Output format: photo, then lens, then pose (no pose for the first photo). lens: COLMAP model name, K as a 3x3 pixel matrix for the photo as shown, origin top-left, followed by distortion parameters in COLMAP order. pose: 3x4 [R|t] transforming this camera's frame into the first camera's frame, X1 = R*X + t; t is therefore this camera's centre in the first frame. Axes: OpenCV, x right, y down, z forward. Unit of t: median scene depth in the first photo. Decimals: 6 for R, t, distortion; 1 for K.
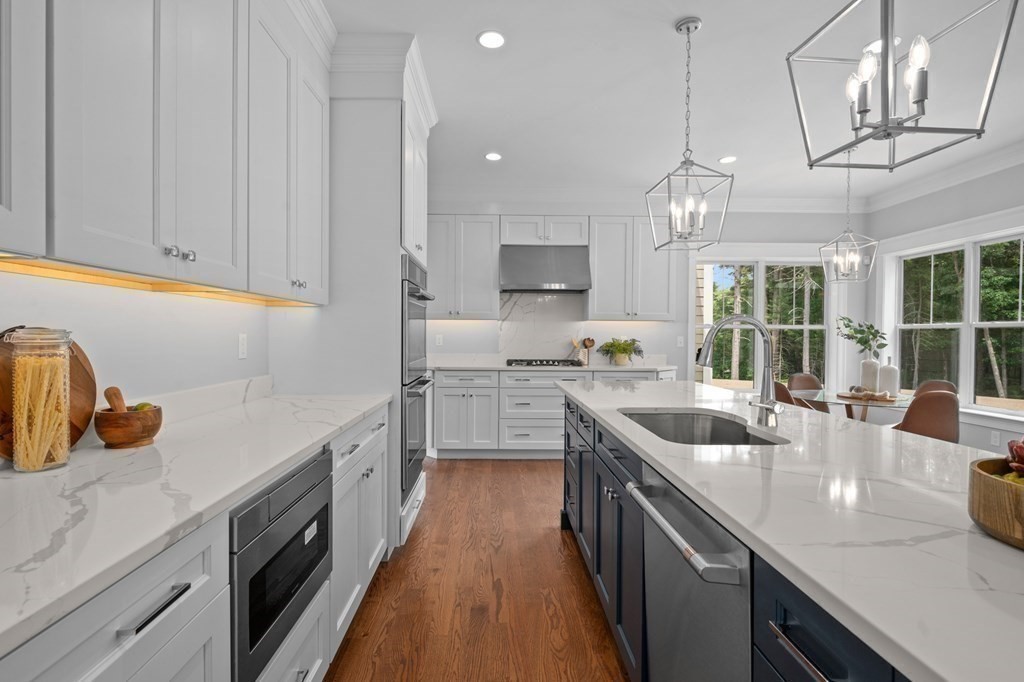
lens RADIAL K [[506.4, 0, 512.0], [0, 506.4, 341.0], [0, 0, 1]] dist [-0.031551, -0.000097]
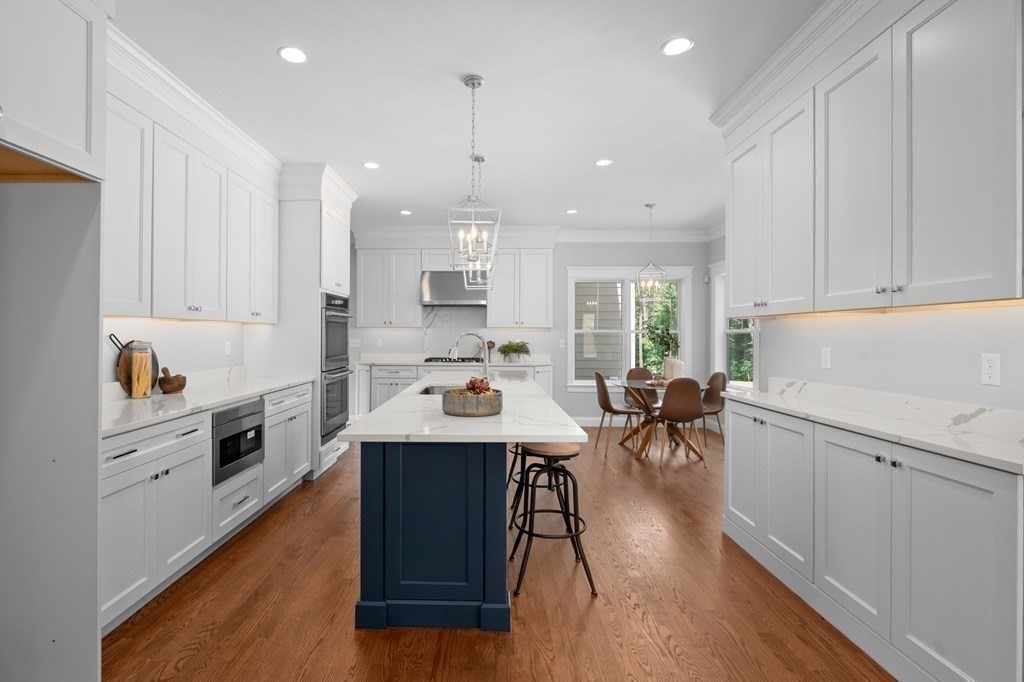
lens RADIAL K [[494.7, 0, 489.0], [0, 494.7, 339.1], [0, 0, 1]] dist [-0.079269, 0.000100]
pose [[0.999445, -0.002635, -0.033221, 0.263225], [0.002463, 0.999983, -0.005227, -0.006603], [0.033234, 0.005143, 0.999434, -0.400039]]
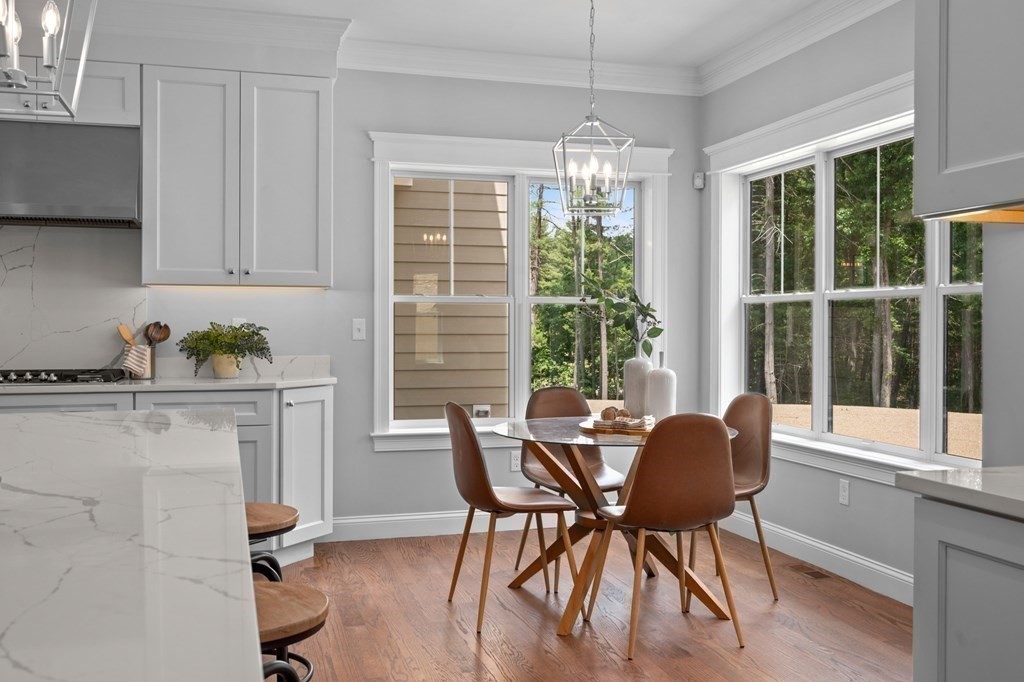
lens RADIAL K [[974.6, 0, 595.1], [0, 974.6, 338.0], [0, 0, 1]] dist [-0.043130, -0.001294]
pose [[0.942925, -0.009702, 0.332865, 0.328190], [0.008301, 0.999950, 0.005631, 0.009564], [-0.332903, -0.002546, 0.942958, 0.017507]]
